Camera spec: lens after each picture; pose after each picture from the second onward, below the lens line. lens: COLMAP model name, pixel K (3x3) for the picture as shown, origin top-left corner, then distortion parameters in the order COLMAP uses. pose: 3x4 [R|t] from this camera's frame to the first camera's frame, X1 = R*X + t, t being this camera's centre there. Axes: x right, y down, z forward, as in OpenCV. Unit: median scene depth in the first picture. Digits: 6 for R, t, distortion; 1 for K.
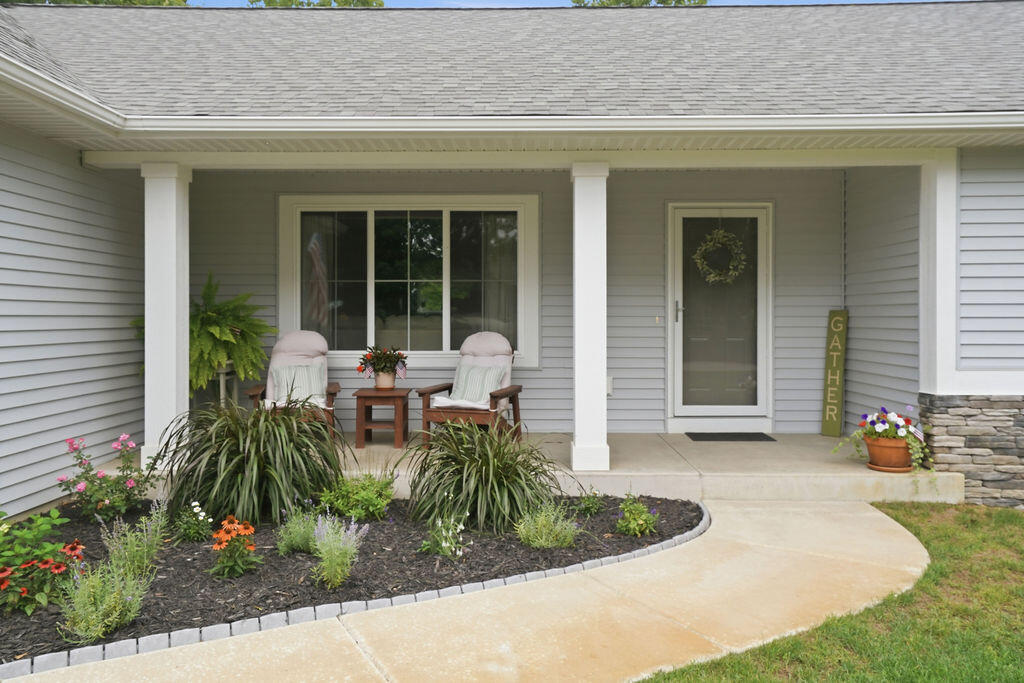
lens RADIAL K [[837.4, 0, 507.8], [0, 837.4, 334.8], [0, 0, 1]] dist [0.011631, 0.005135]
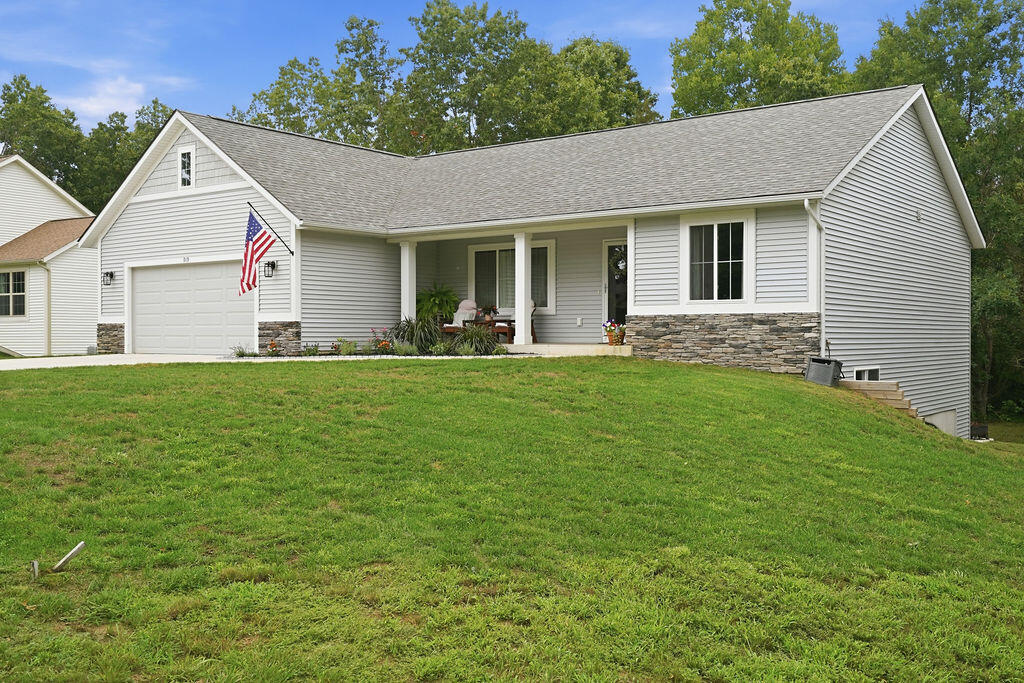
lens RADIAL K [[1001.7, 0, 515.6], [0, 1001.7, 343.4], [0, 0, 1]] dist [-0.008821, 0.000000]
pose [[0.811875, 0.004629, -0.583813, 1.953984], [-0.011571, 0.999900, -0.008163, 0.179218], [0.583716, 0.013383, 0.811847, -1.629778]]
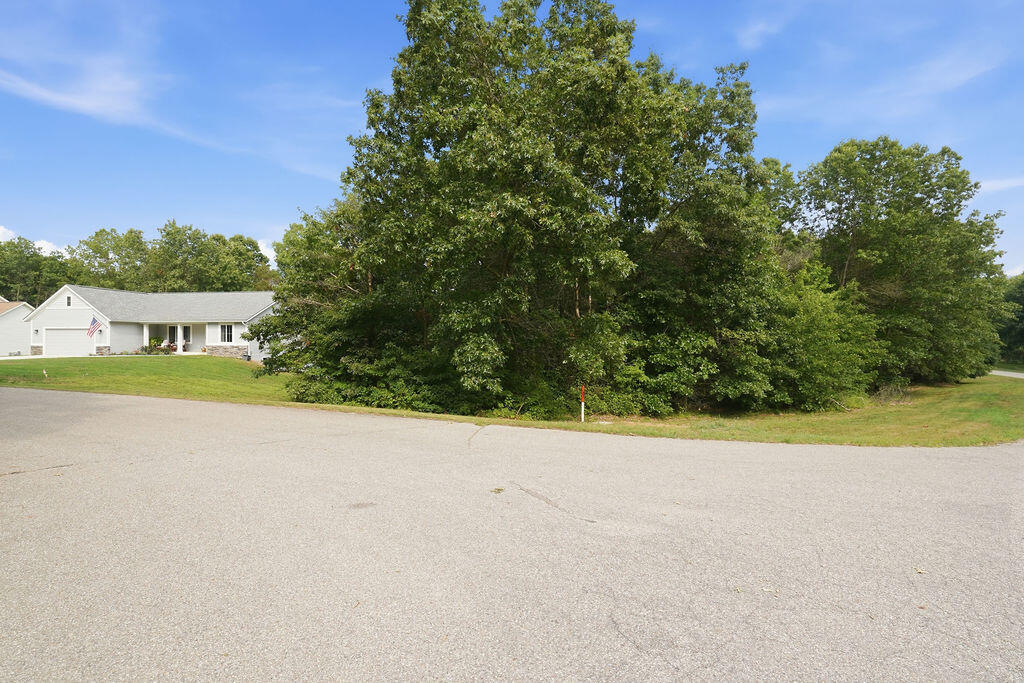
lens RADIAL K [[527.6, 0, 517.4], [0, 527.6, 345.6], [0, 0, 1]] dist [-0.002669, -0.001654]
pose [[0.986740, 0.004347, -0.162250, 5.376795], [-0.007411, 0.999805, -0.018285, 0.163195], [0.162139, 0.019245, 0.986580, -4.875006]]
